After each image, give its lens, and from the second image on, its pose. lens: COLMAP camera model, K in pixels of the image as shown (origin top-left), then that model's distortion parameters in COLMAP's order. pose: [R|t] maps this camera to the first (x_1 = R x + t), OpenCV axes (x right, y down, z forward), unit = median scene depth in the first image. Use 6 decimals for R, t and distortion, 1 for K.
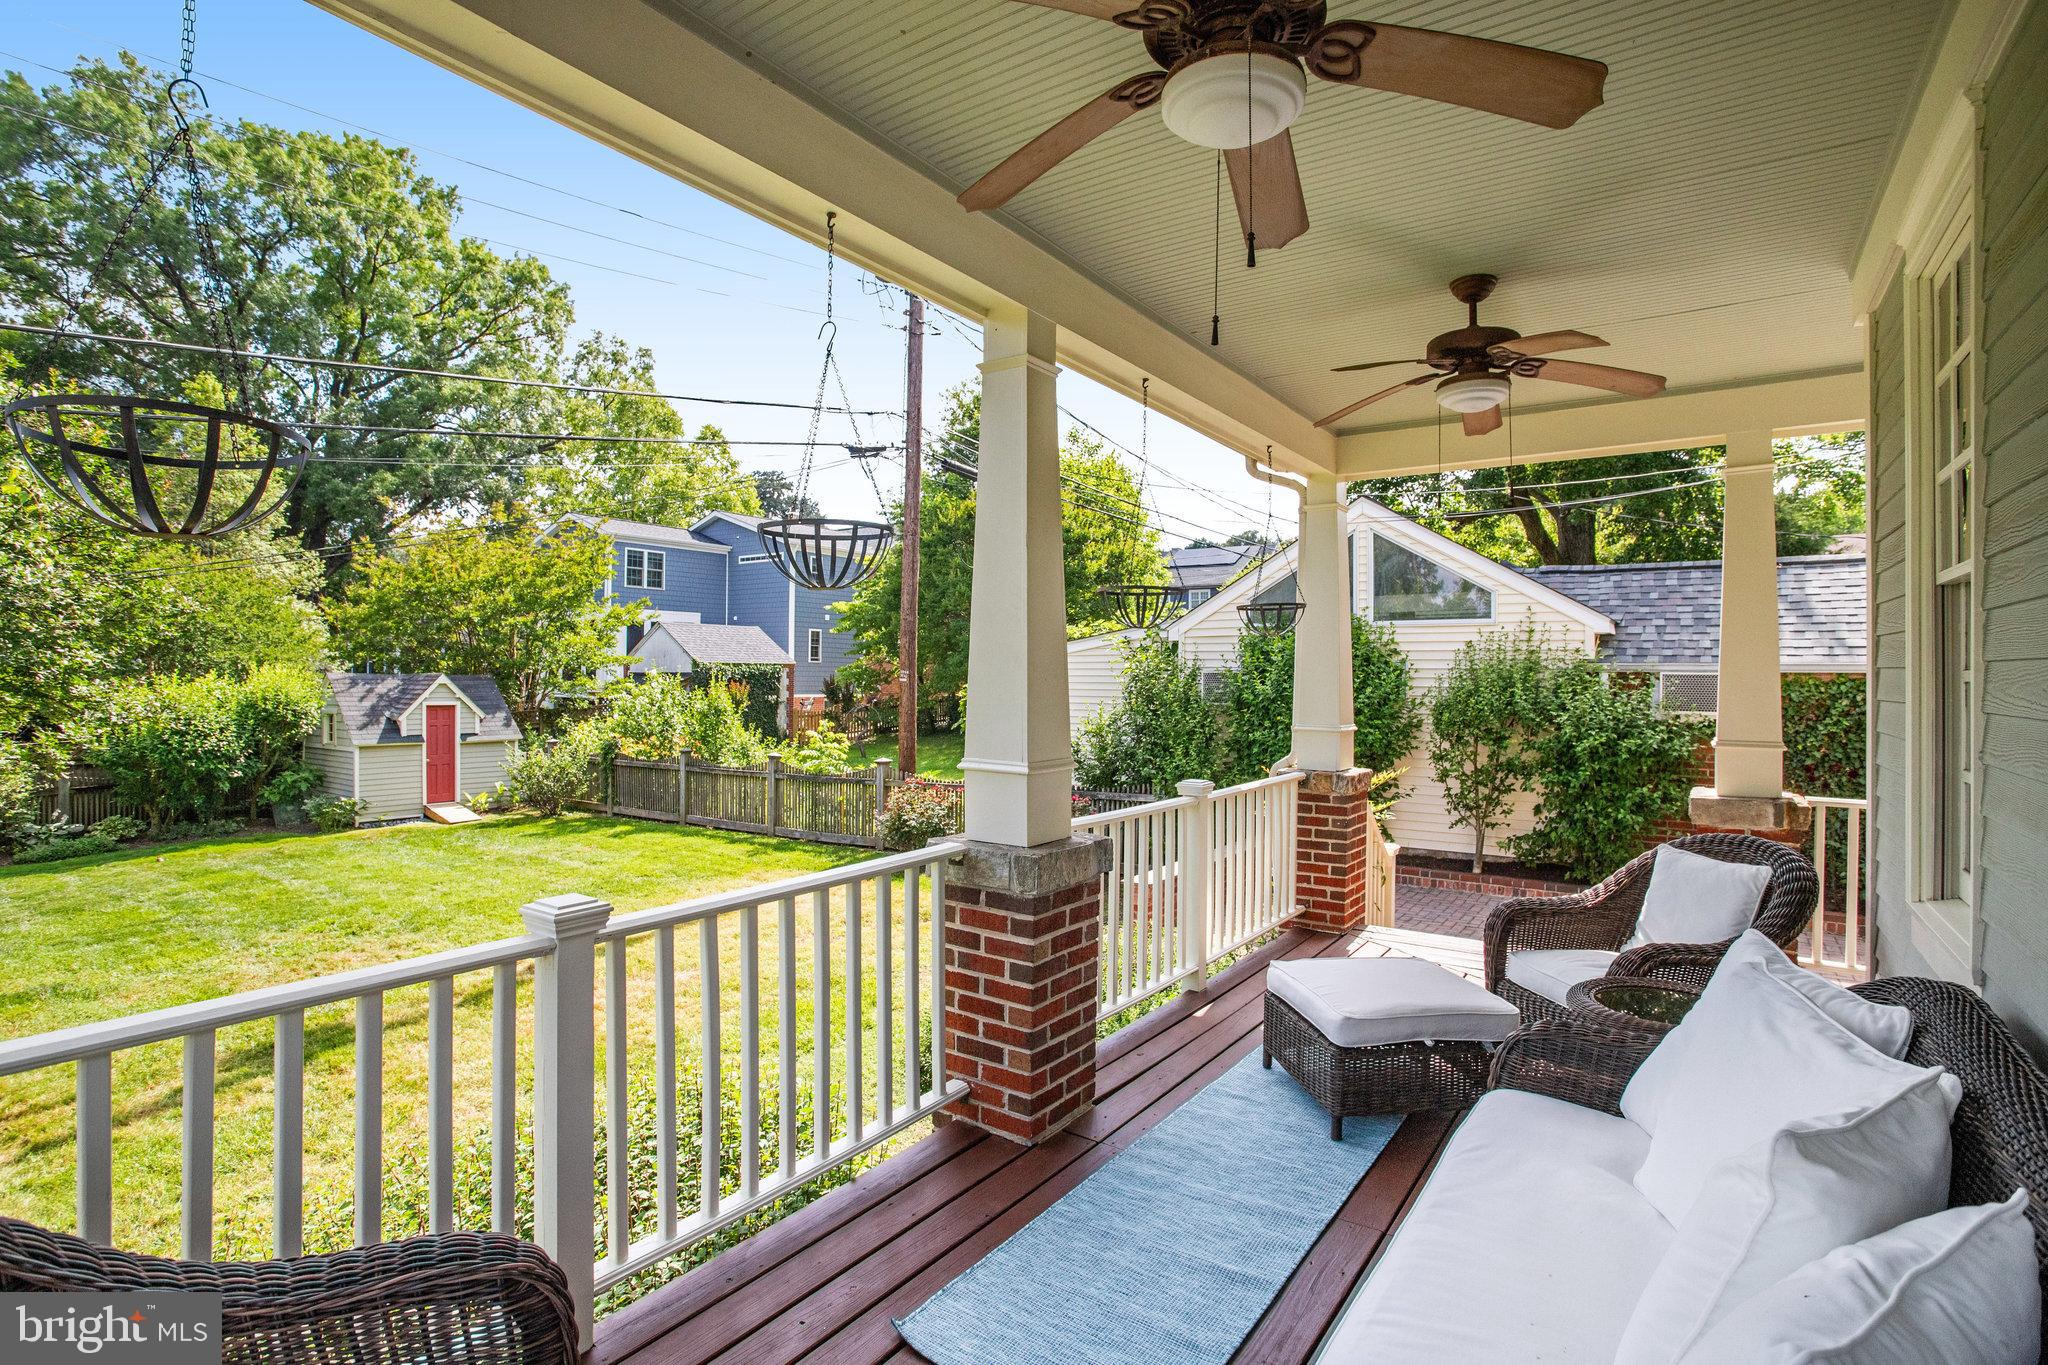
lens RADIAL K [[989.2, 0, 1024.0], [0, 989.2, 682.5], [0, 0, 1]] dist [-0.044276, 0.020991]
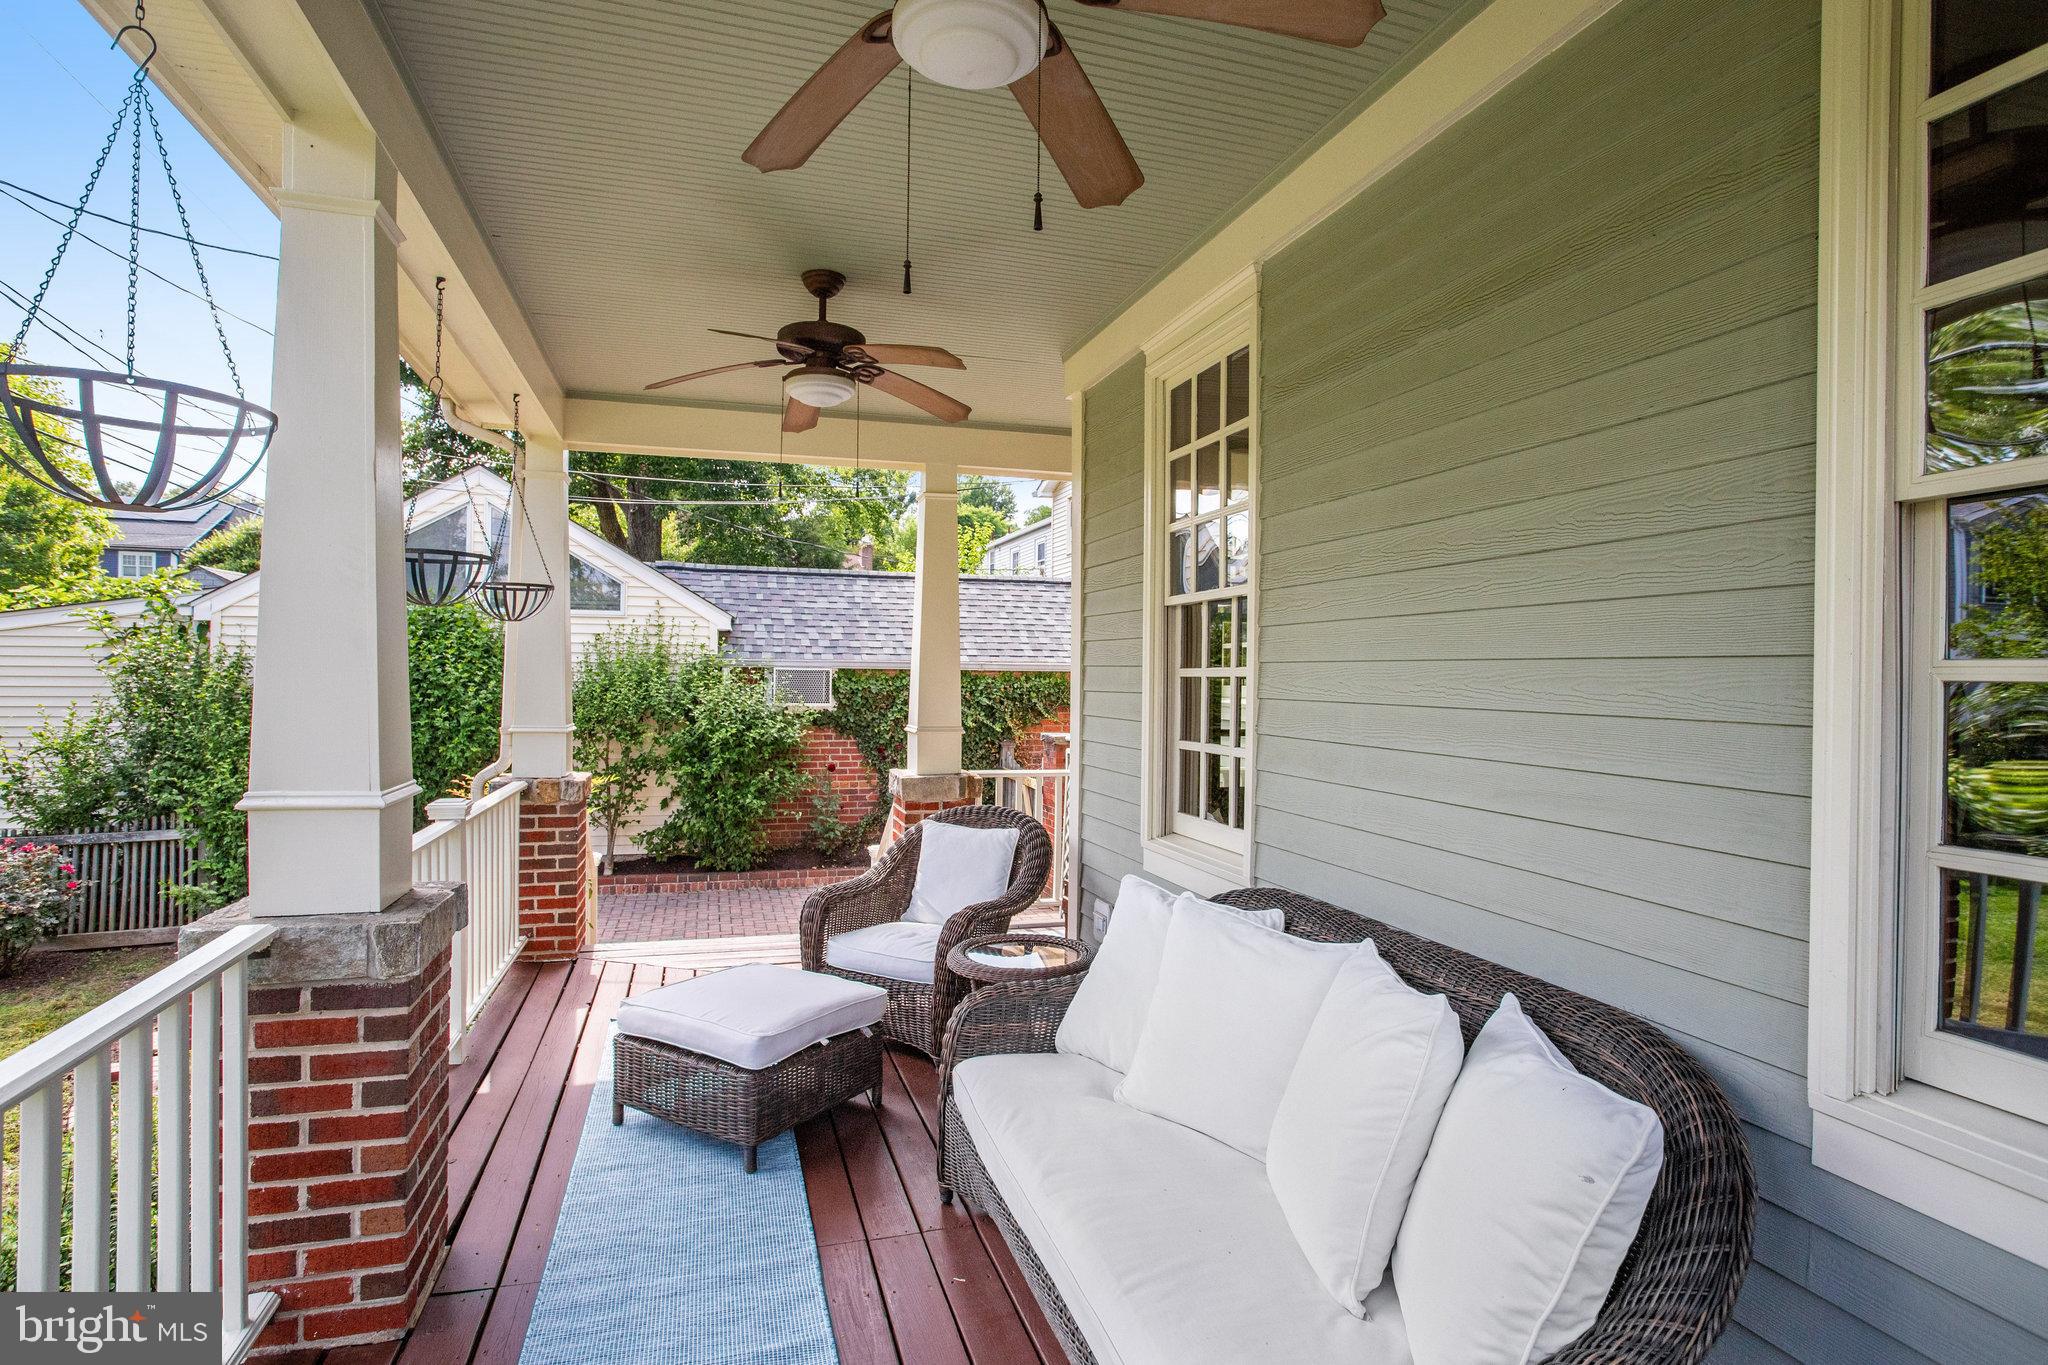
lens RADIAL K [[1040.1, 0, 1024.0], [0, 1040.1, 682.5], [0, 0, 1]] dist [-0.062592, 0.041543]
pose [[0.630926, -0.003062, 0.775837, -0.135387], [-0.001190, 0.999987, 0.004915, 0.000454], [-0.775842, -0.004024, 0.630914, 0.098205]]
